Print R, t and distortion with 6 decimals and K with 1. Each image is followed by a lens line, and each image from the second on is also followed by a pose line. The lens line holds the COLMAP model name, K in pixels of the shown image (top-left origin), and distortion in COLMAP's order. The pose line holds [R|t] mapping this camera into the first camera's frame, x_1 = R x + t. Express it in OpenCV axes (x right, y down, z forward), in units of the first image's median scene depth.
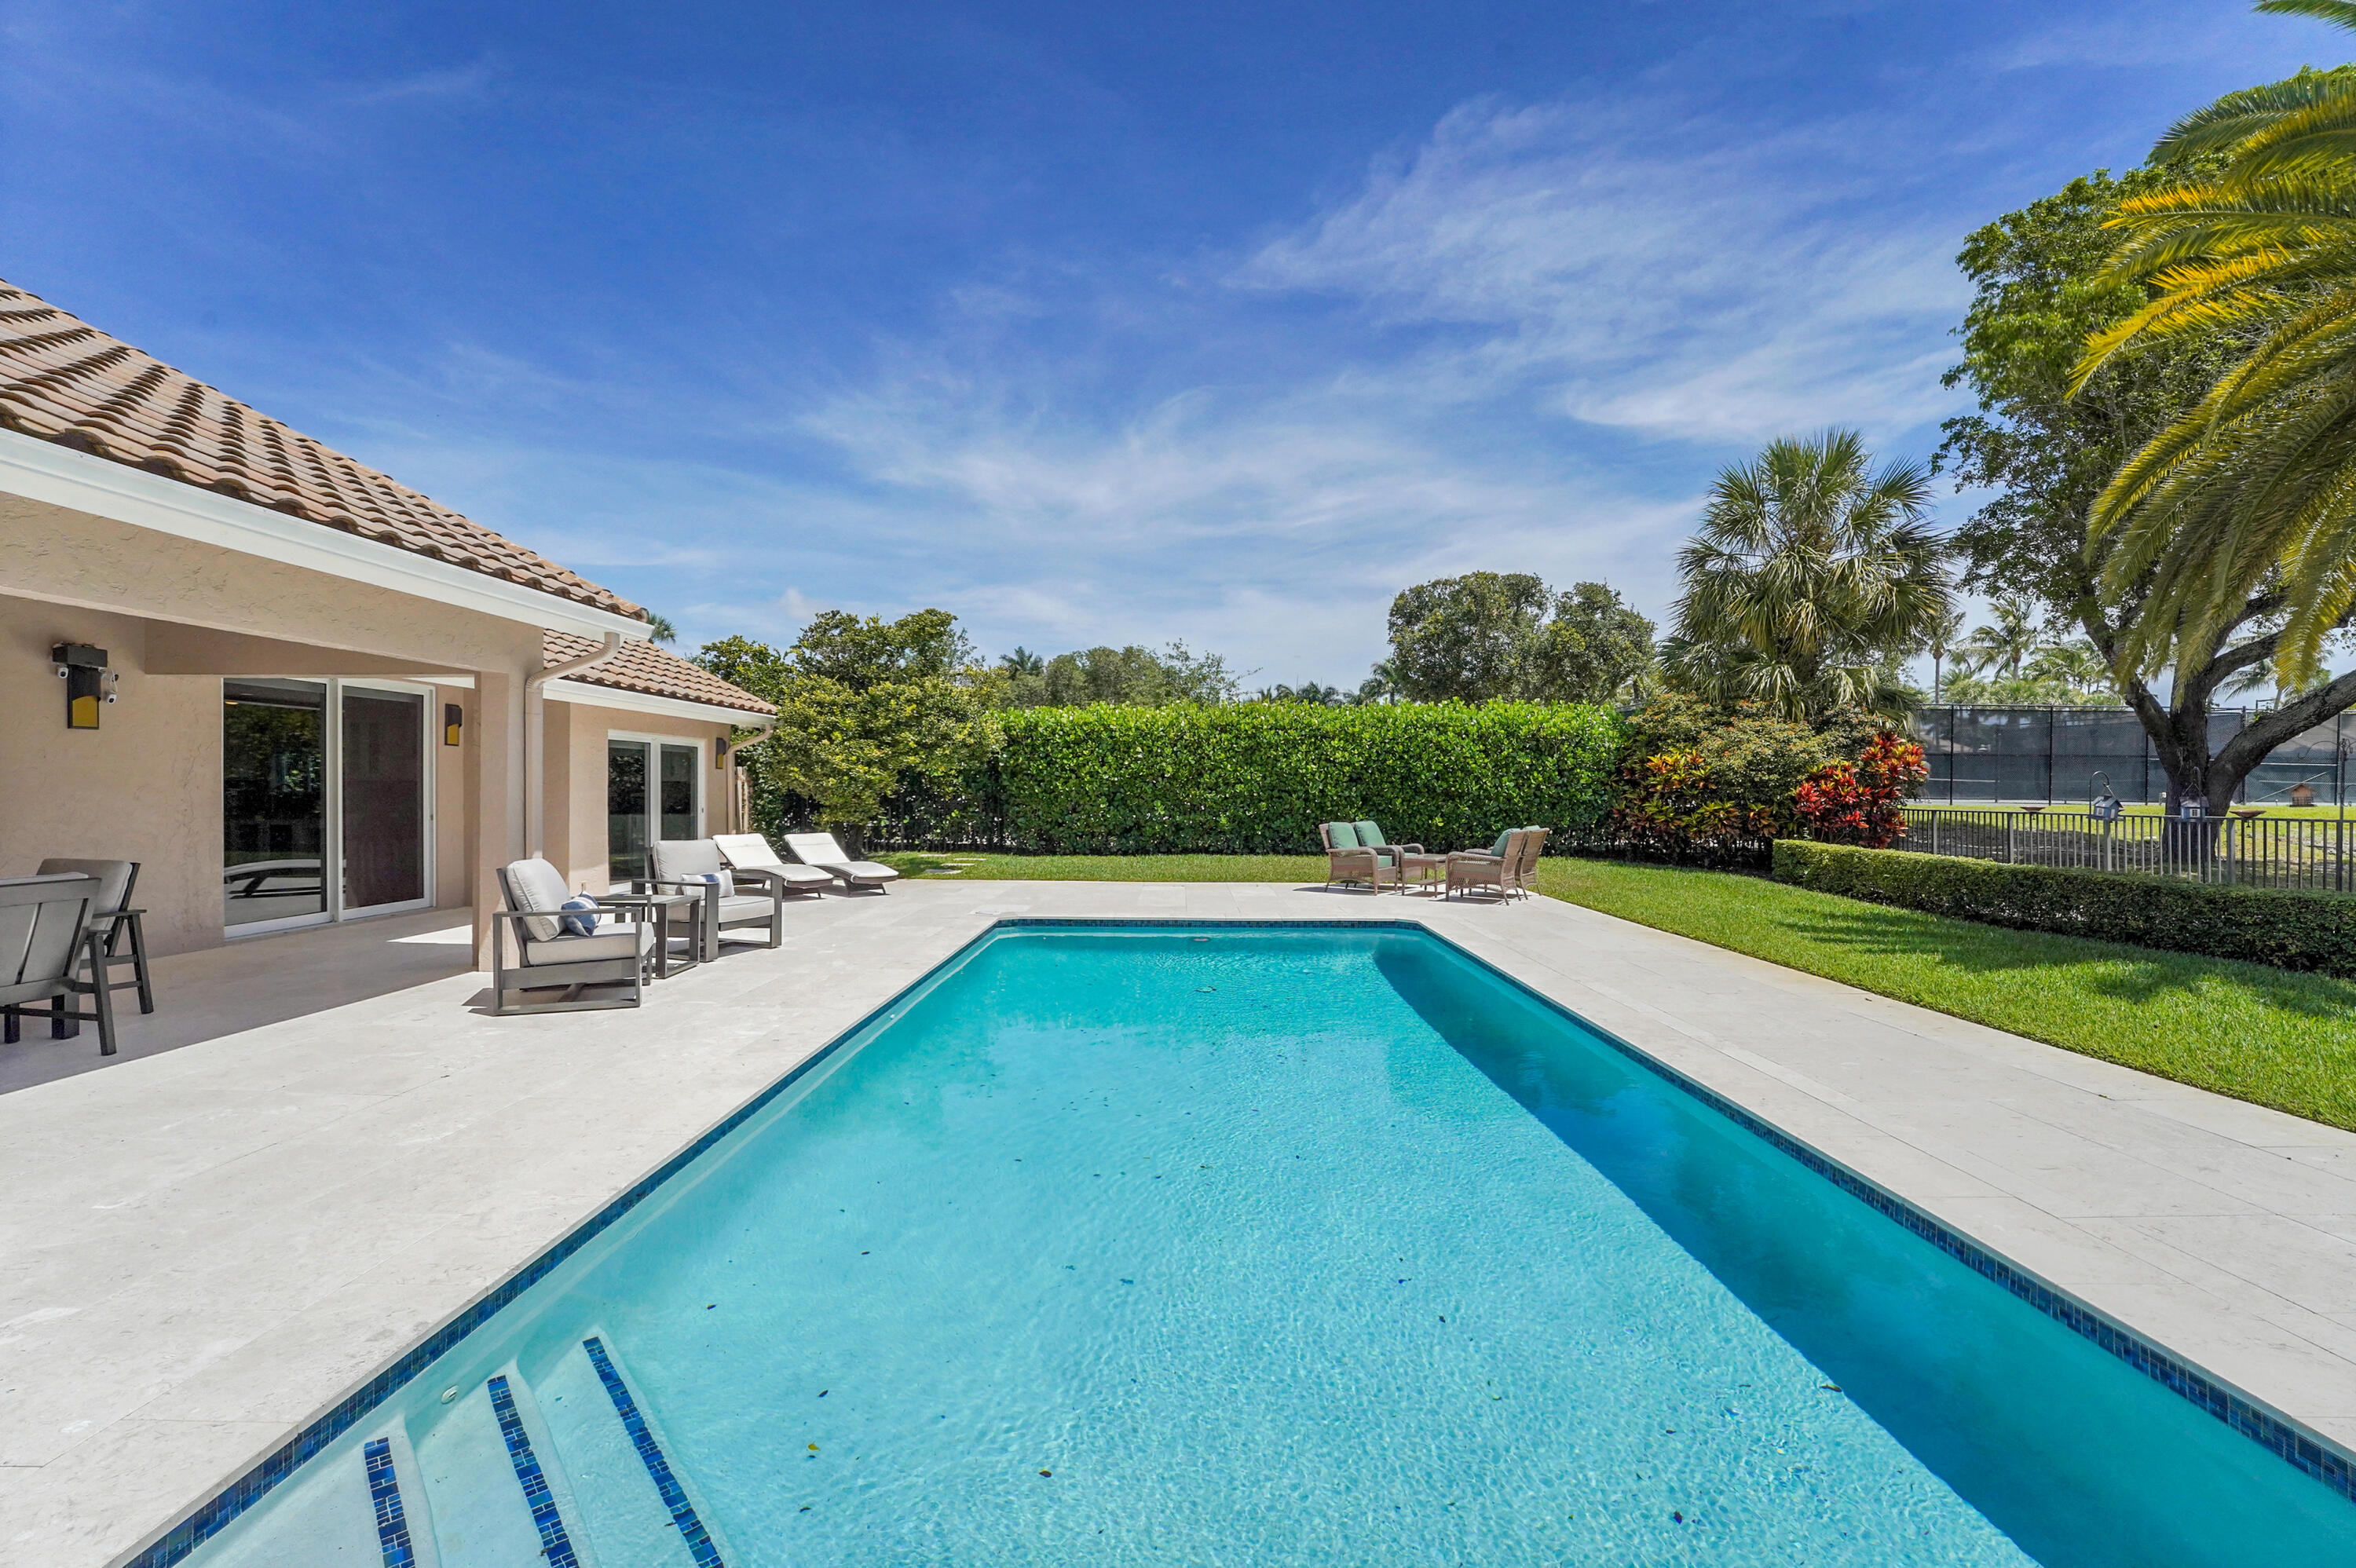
lens RADIAL K [[979.9, 0, 1199.6], [0, 979.9, 785.4], [0, 0, 1]] dist [-0.026187, 0.000517]
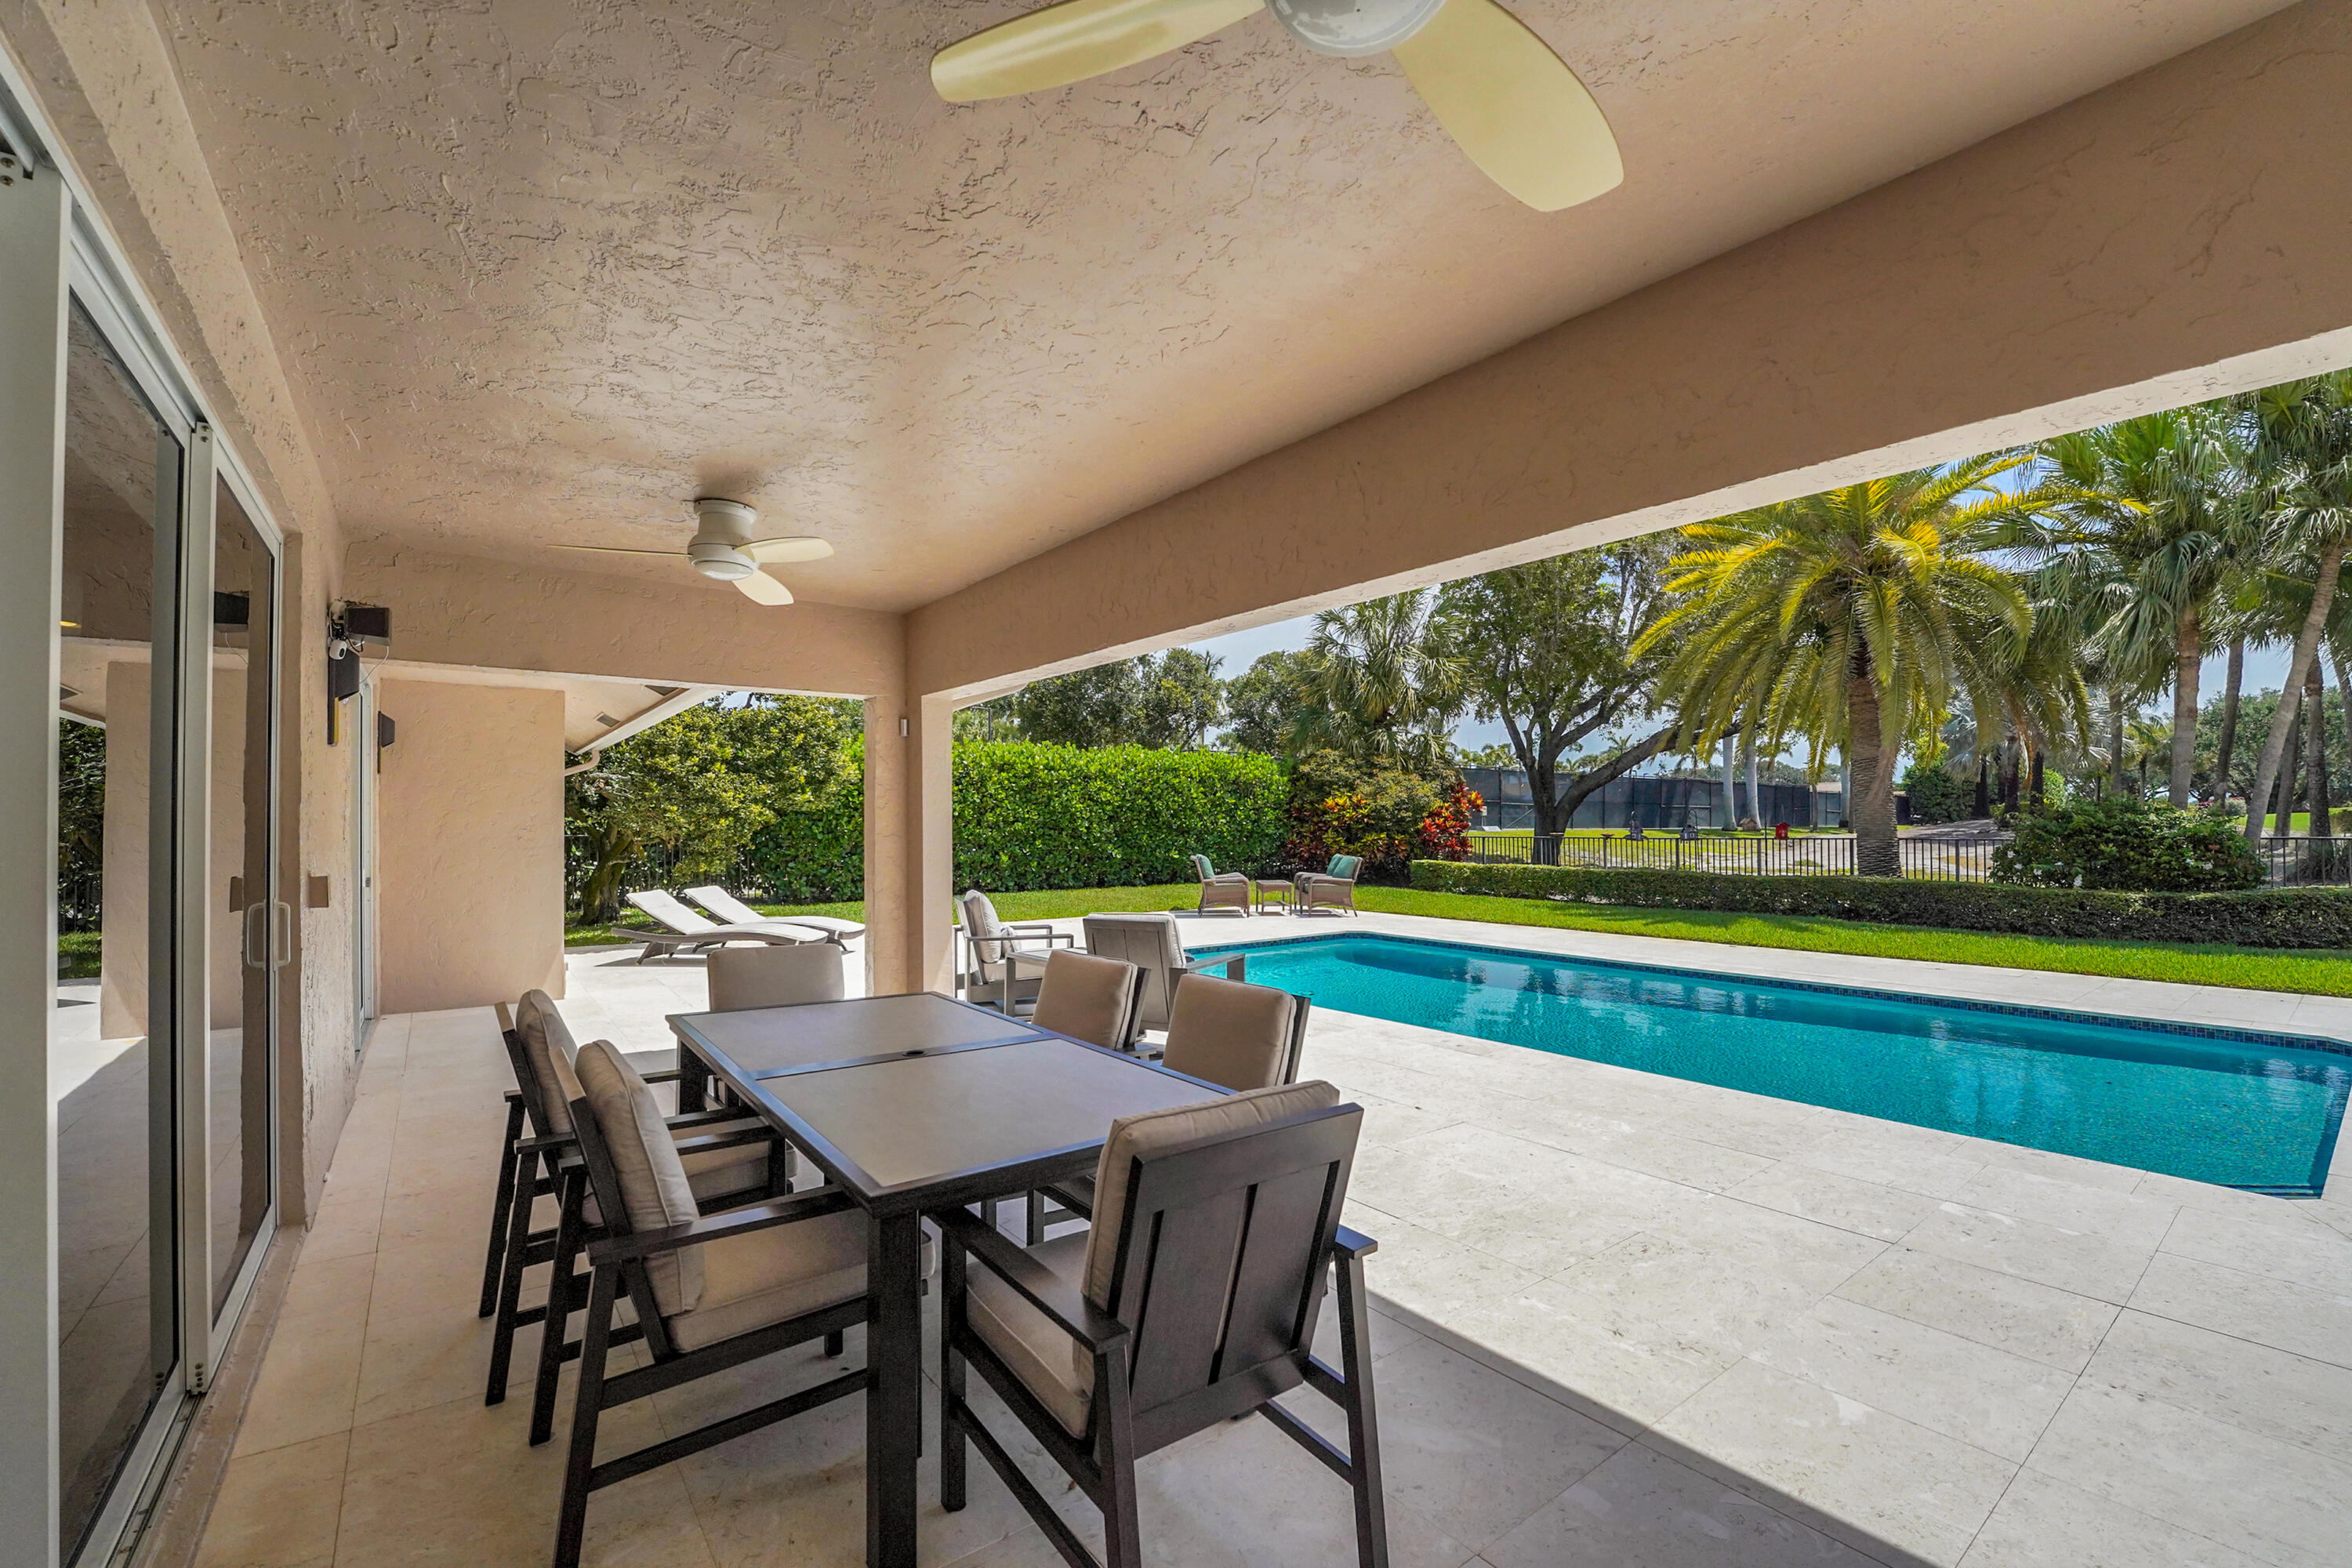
lens RADIAL K [[992.7, 0, 1179.3], [0, 992.7, 811.6], [0, 0, 1]] dist [-0.025725, 0.000167]
pose [[0.793142, -0.000830, 0.609037, -0.454375], [0.005936, 0.999962, -0.006367, -0.004979], [-0.609008, 0.008665, 0.793117, 0.080656]]
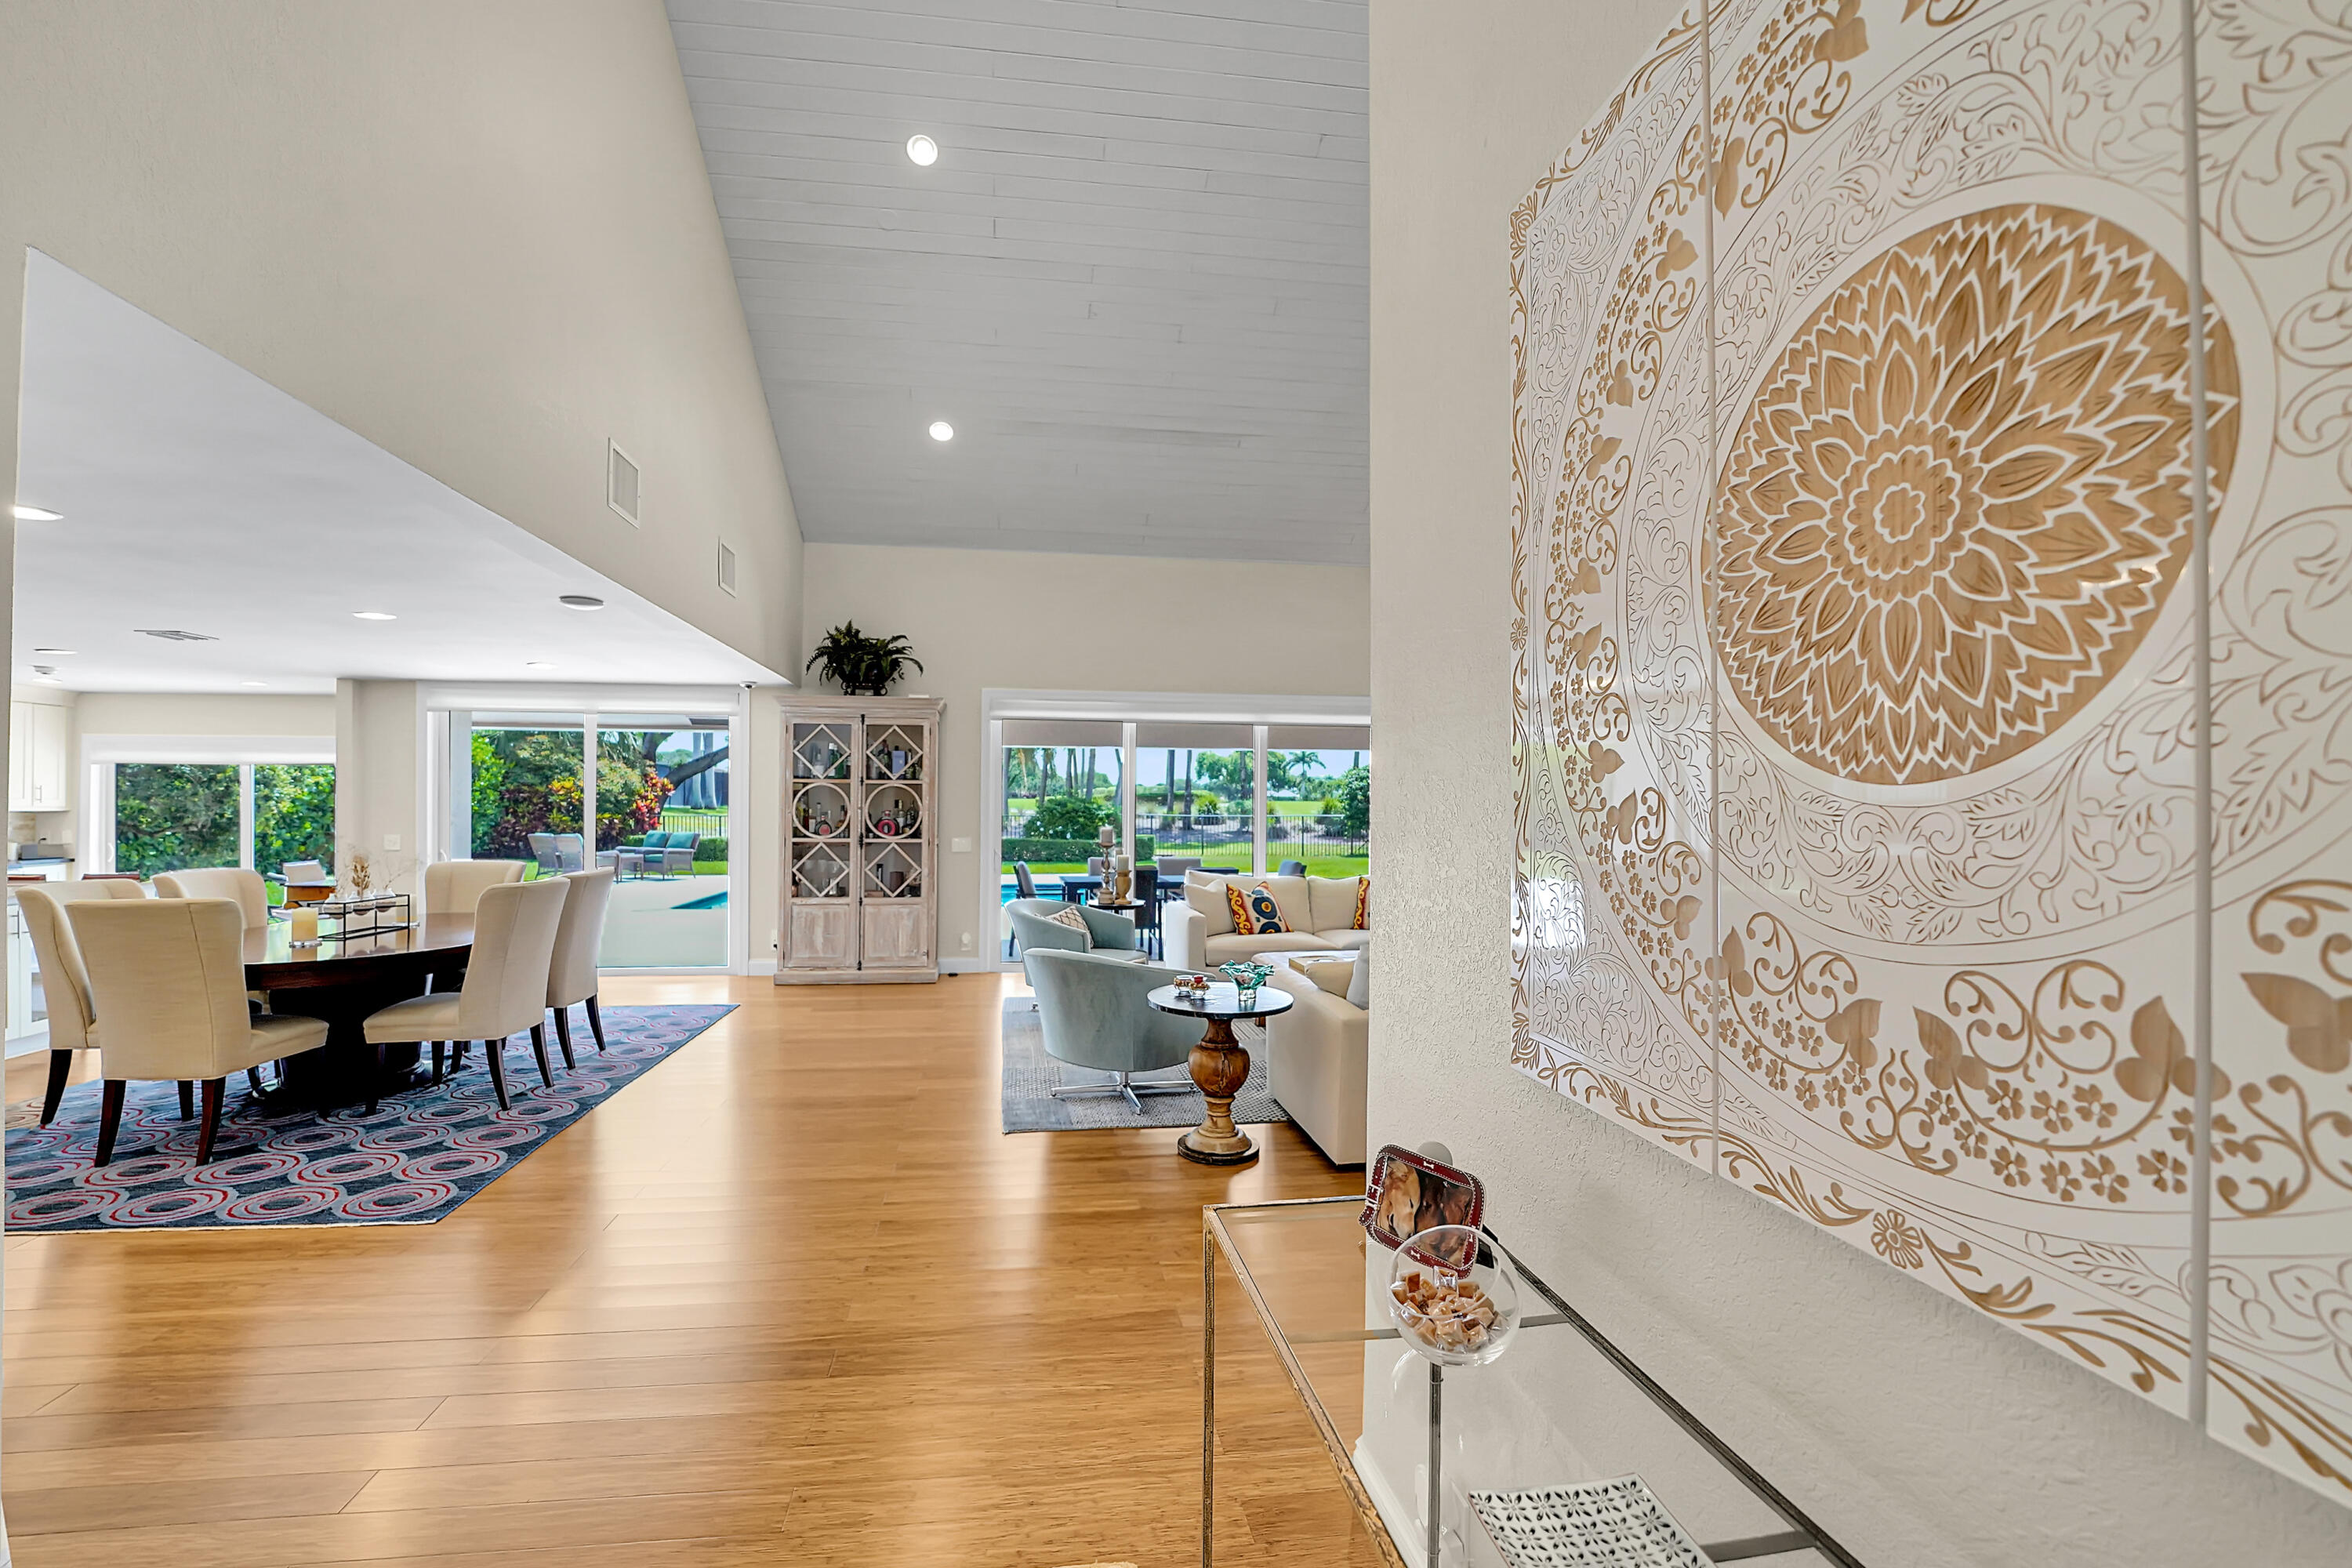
lens RADIAL K [[968.9, 0, 1176.0], [0, 968.9, 795.9], [0, 0, 1]] dist [-0.044944, 0.007624]
pose [[-0.161891, -0.001807, 0.986807, -0.961599], [-0.008775, 0.999961, 0.000391, -0.017869], [-0.986770, -0.008596, -0.161900, 0.324943]]
